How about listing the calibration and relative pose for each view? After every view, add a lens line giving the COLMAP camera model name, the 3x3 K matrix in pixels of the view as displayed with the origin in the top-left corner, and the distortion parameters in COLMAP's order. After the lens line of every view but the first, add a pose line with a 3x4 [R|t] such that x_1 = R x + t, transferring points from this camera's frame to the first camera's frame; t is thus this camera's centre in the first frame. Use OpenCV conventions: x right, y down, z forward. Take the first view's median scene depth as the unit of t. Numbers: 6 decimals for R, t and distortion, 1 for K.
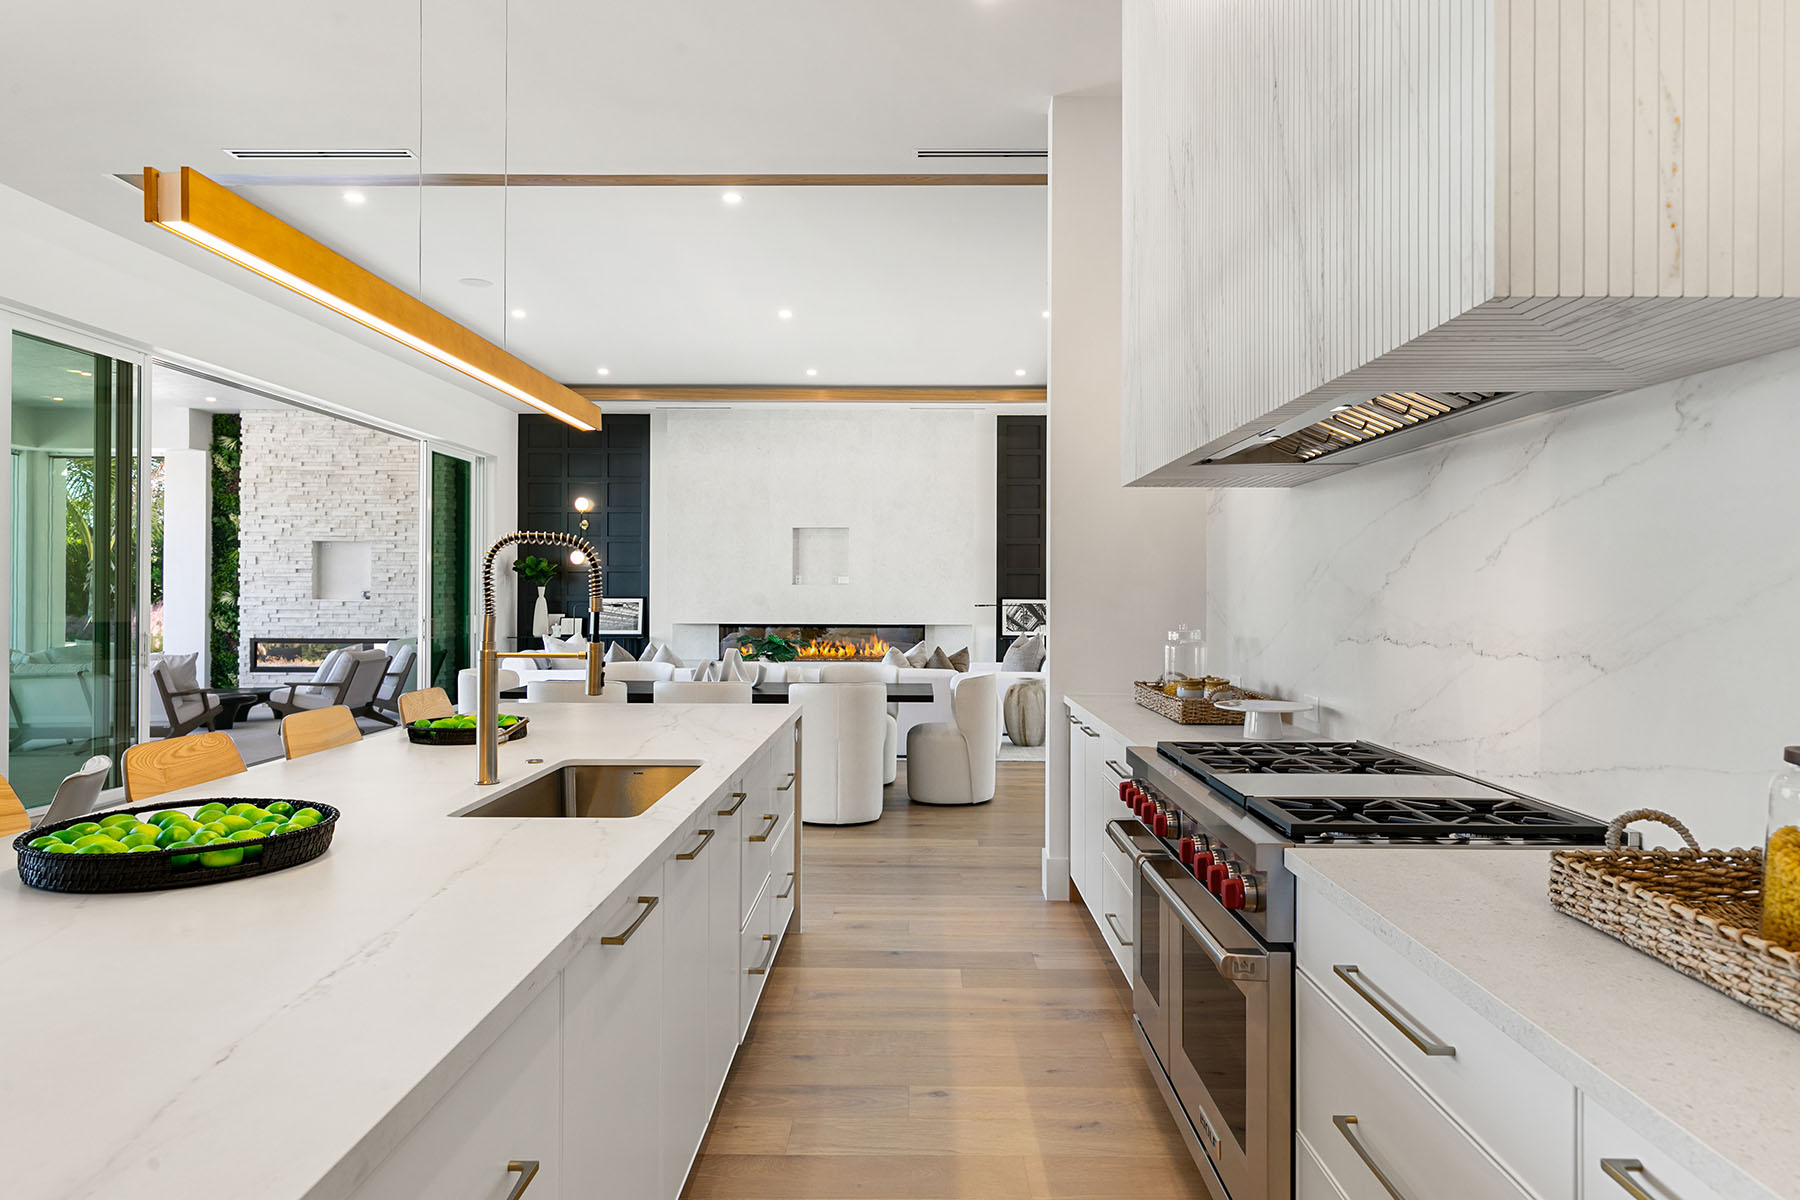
lens RADIAL K [[1095.3, 0, 890.4], [0, 1095.3, 588.8], [0, 0, 1]] dist [0.006075, 0.001093]
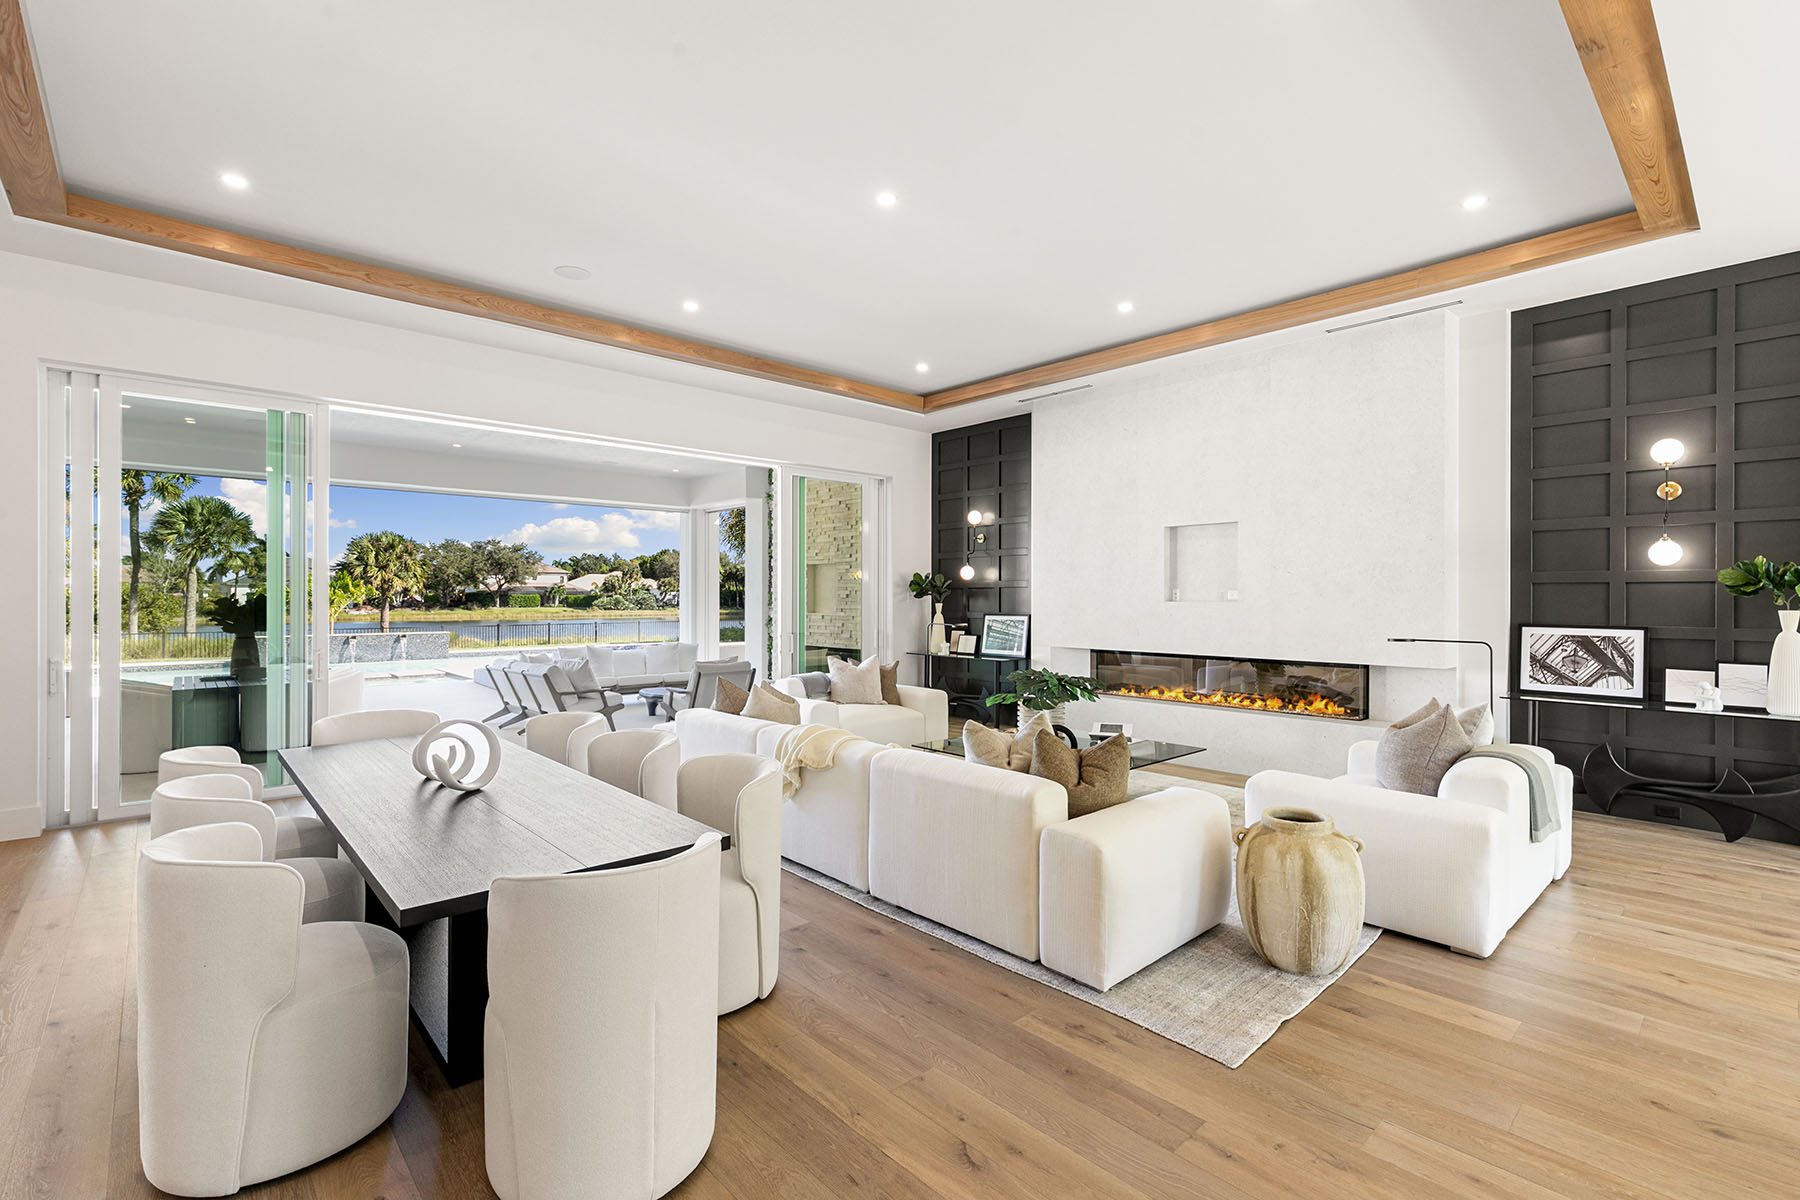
lens RADIAL K [[803.6, 0, 894.8], [0, 803.6, 592.8], [0, 0, 1]] dist [-0.002991, 0.000690]
pose [[0.688248, -0.006897, -0.725442, 0.181978], [0.002057, 0.999969, -0.007556, -0.005839], [0.725472, 0.003708, 0.688241, 0.469874]]
